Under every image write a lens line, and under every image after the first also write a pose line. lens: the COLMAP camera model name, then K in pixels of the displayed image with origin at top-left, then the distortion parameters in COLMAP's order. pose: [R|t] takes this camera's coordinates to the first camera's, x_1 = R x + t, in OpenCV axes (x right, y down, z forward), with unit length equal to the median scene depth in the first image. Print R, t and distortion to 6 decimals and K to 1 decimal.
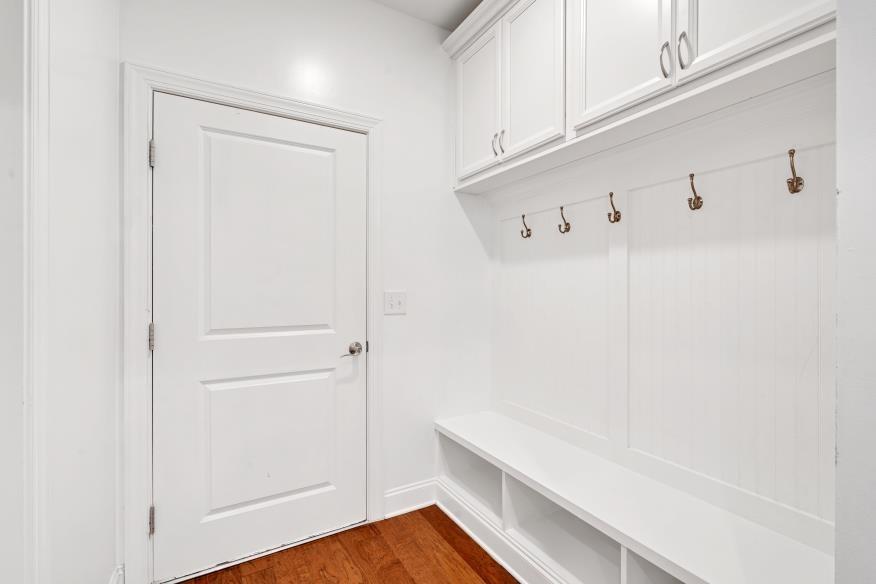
lens RADIAL K [[393.0, 0, 438.3], [0, 393.0, 286.1], [0, 0, 1]] dist [-0.002867, -0.000702]
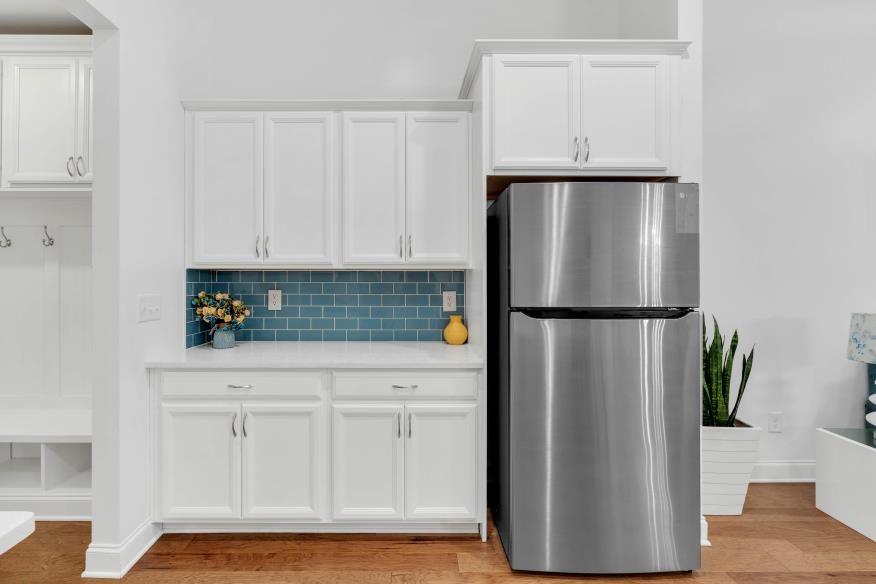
lens RADIAL K [[400.9, 0, 413.7], [0, 400.9, 279.4], [0, 0, 1]] dist [-0.000202, 0.000000]
pose [[0.497320, 0.000429, 0.867567, -0.177689], [-0.001523, 0.999999, 0.000378, -0.038945], [-0.867566, -0.001509, 0.497320, -0.950399]]
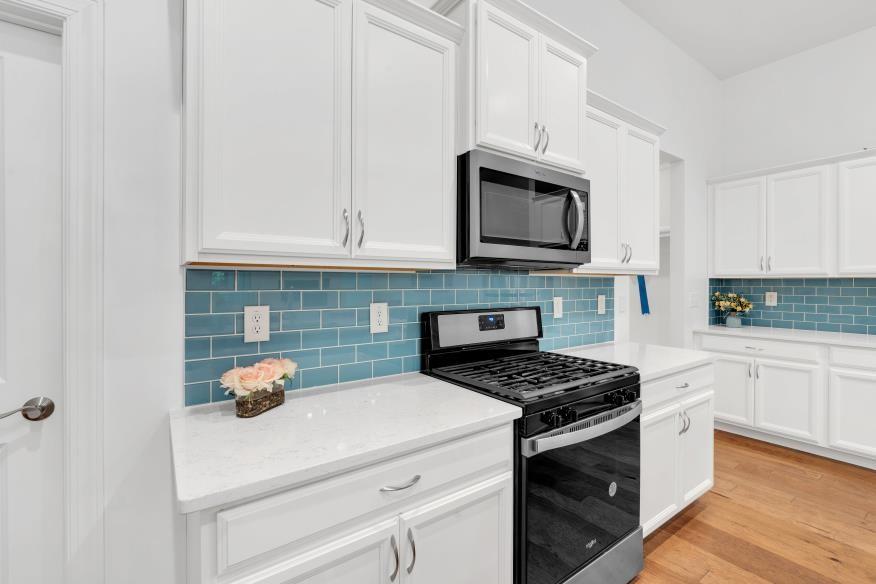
lens RADIAL K [[393.0, 0, 438.3], [0, 393.0, 286.1], [0, 0, 1]] dist [-0.002867, -0.000702]
pose [[0.994850, -0.002899, 0.101314, -1.188083], [0.001987, 0.999957, 0.009109, -0.053101], [-0.101336, -0.008861, 0.994813, -1.715195]]
